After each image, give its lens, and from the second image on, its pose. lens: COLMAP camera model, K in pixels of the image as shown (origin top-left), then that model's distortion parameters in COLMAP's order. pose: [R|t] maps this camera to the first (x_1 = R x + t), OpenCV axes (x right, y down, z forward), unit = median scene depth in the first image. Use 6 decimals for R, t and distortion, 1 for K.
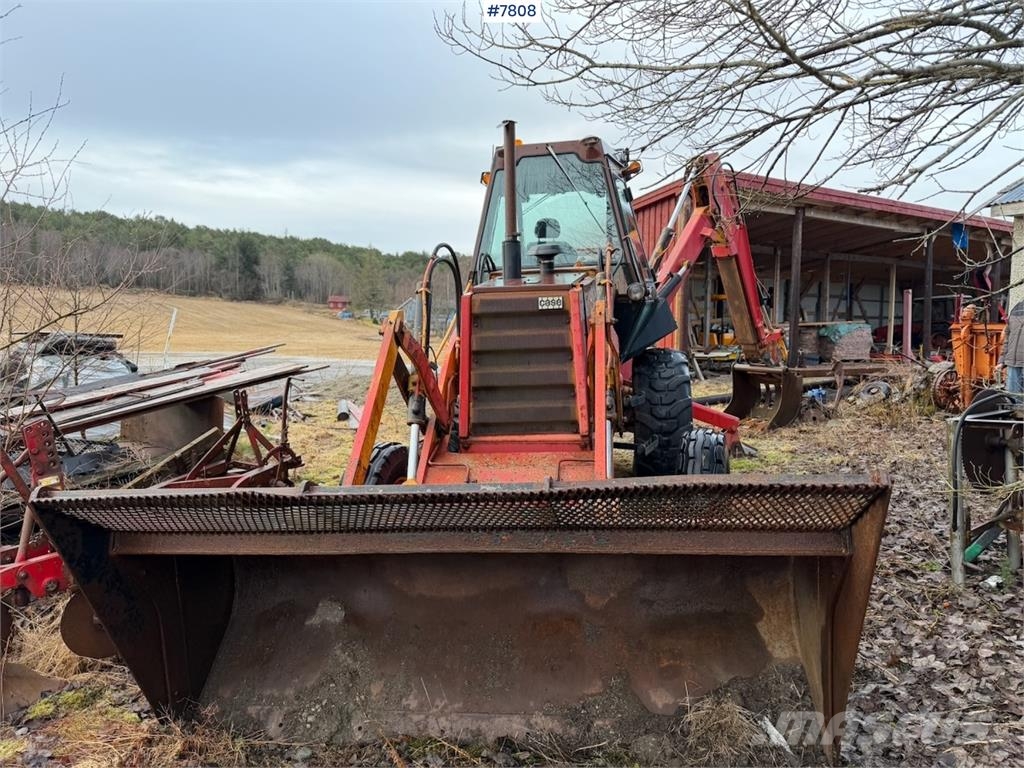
lens RADIAL K [[691.9, 0, 512.0], [0, 691.9, 384.0], [0, 0, 1]] dist [0.094504, -0.062736]
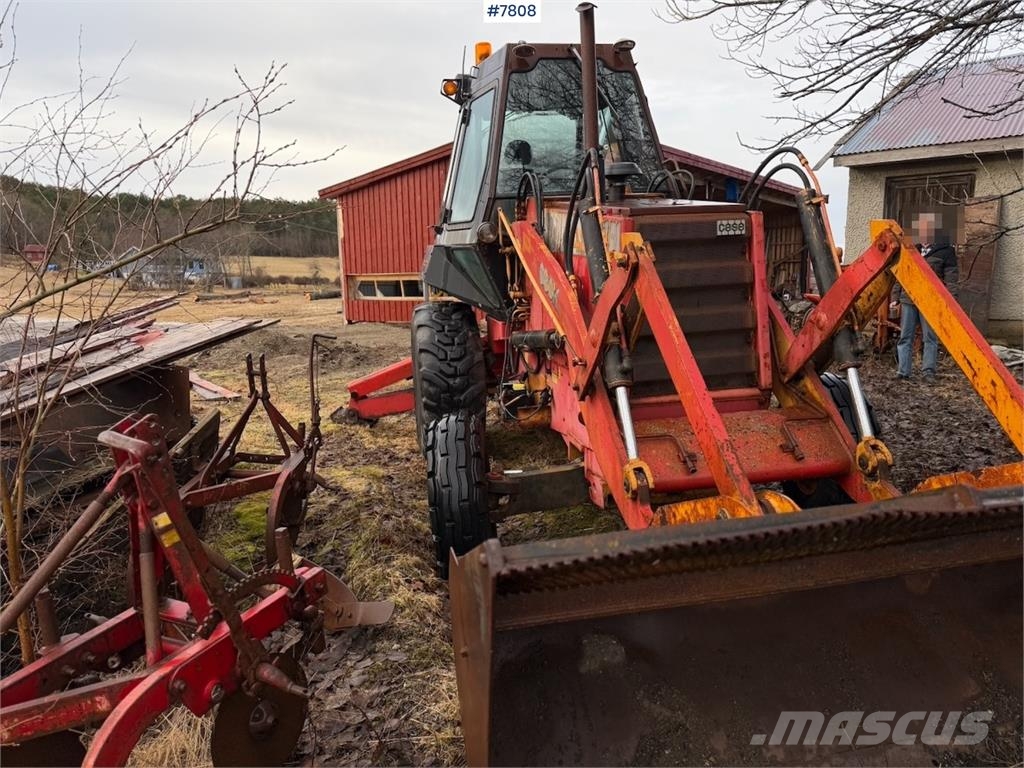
lens RADIAL K [[719.8, 0, 517.1], [0, 719.8, 381.8], [0, 0, 1]] dist [0.057245, -0.073495]
pose [[0.951690, -0.057864, 0.301558, -0.444621], [0.039472, 0.996990, 0.066736, -0.004121], [-0.304512, -0.051609, 0.951109, 0.263692]]
